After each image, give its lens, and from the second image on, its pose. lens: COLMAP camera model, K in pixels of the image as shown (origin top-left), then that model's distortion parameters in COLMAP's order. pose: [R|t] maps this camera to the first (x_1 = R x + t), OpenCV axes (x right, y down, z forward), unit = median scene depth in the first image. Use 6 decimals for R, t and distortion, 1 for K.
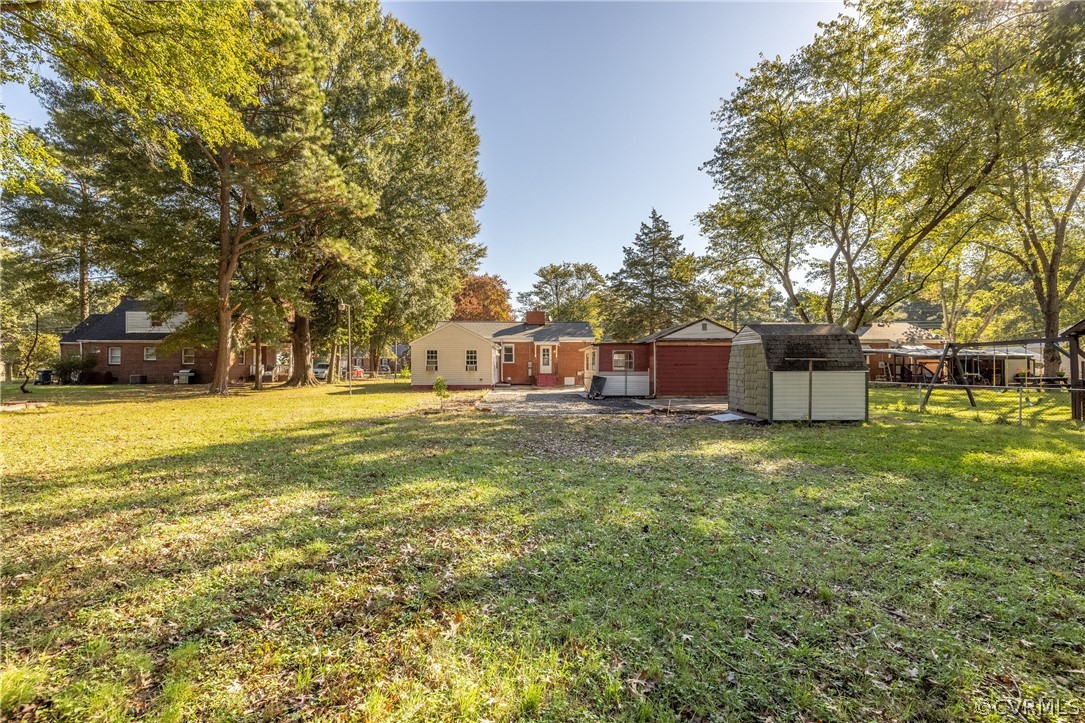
lens RADIAL K [[455.3, 0, 542.8], [0, 455.3, 366.3], [0, 0, 1]] dist [-0.004138, 0.000706]
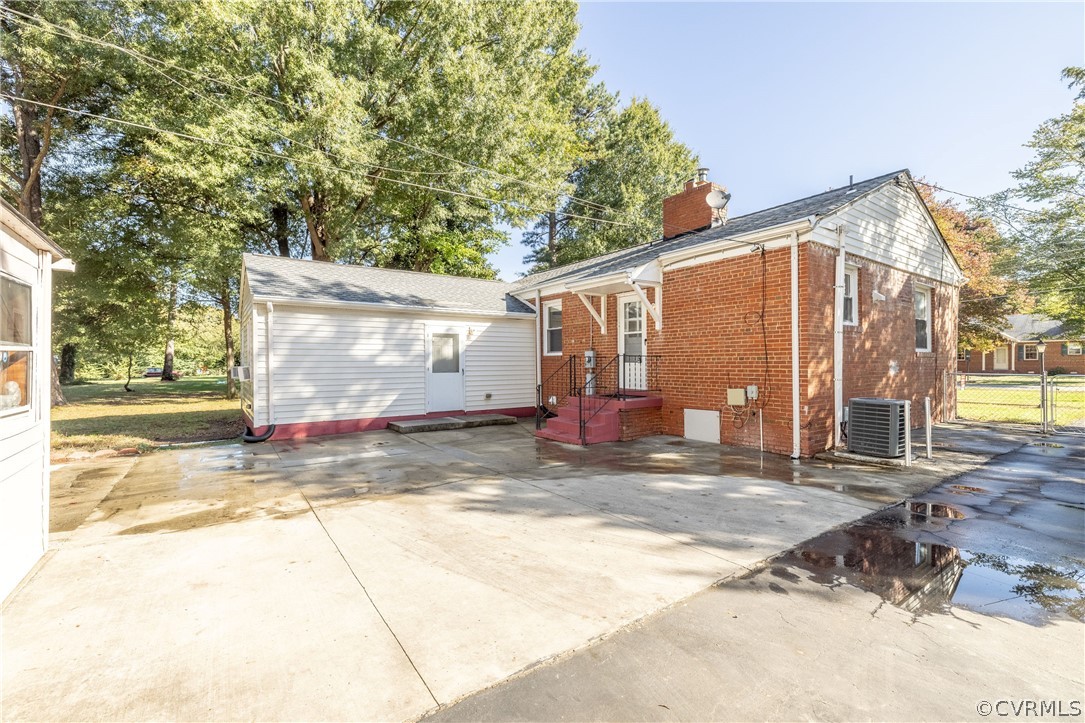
lens RADIAL K [[455.3, 0, 541.1], [0, 455.3, 365.5], [0, 0, 1]] dist [-0.004138, 0.000706]
pose [[0.537457, 0.003687, -0.843283, 0.214376], [0.007101, 0.999935, 0.008897, -0.002239], [0.843261, -0.010770, 0.537396, 0.798099]]
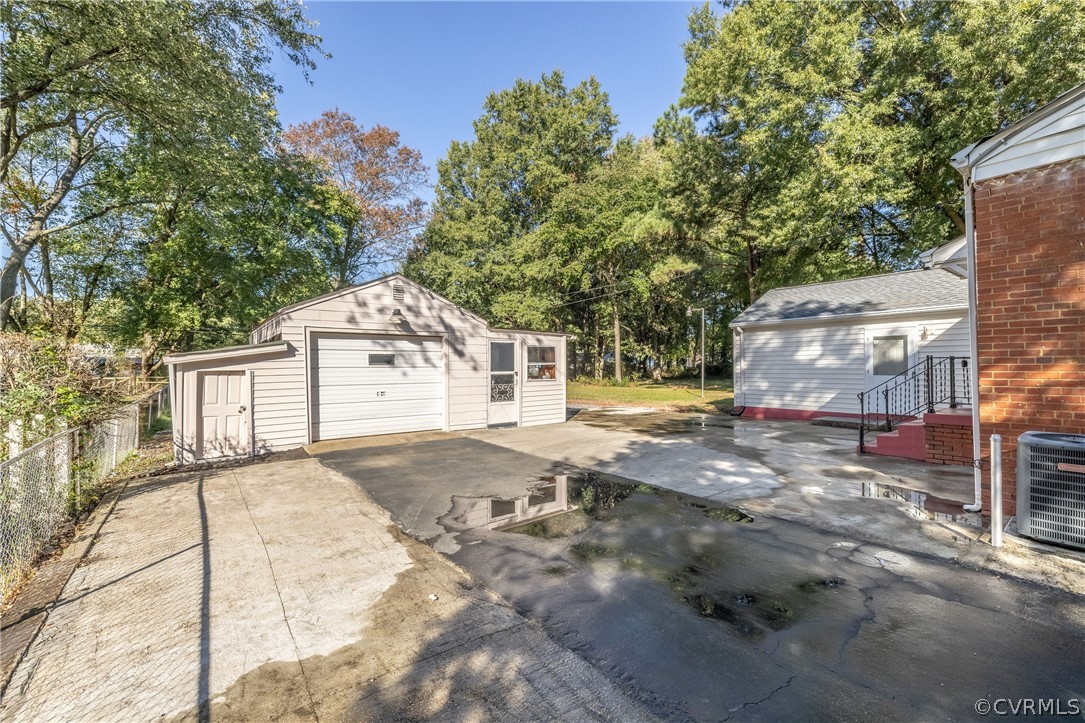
lens RADIAL K [[455.3, 0, 545.1], [0, 455.3, 361.8], [0, 0, 1]] dist [-0.004138, 0.000706]
pose [[-0.827132, 0.001996, -0.562004, 0.321848], [0.011632, 0.999840, -0.013568, -0.002915], [0.561887, -0.017760, -0.827024, 1.174497]]
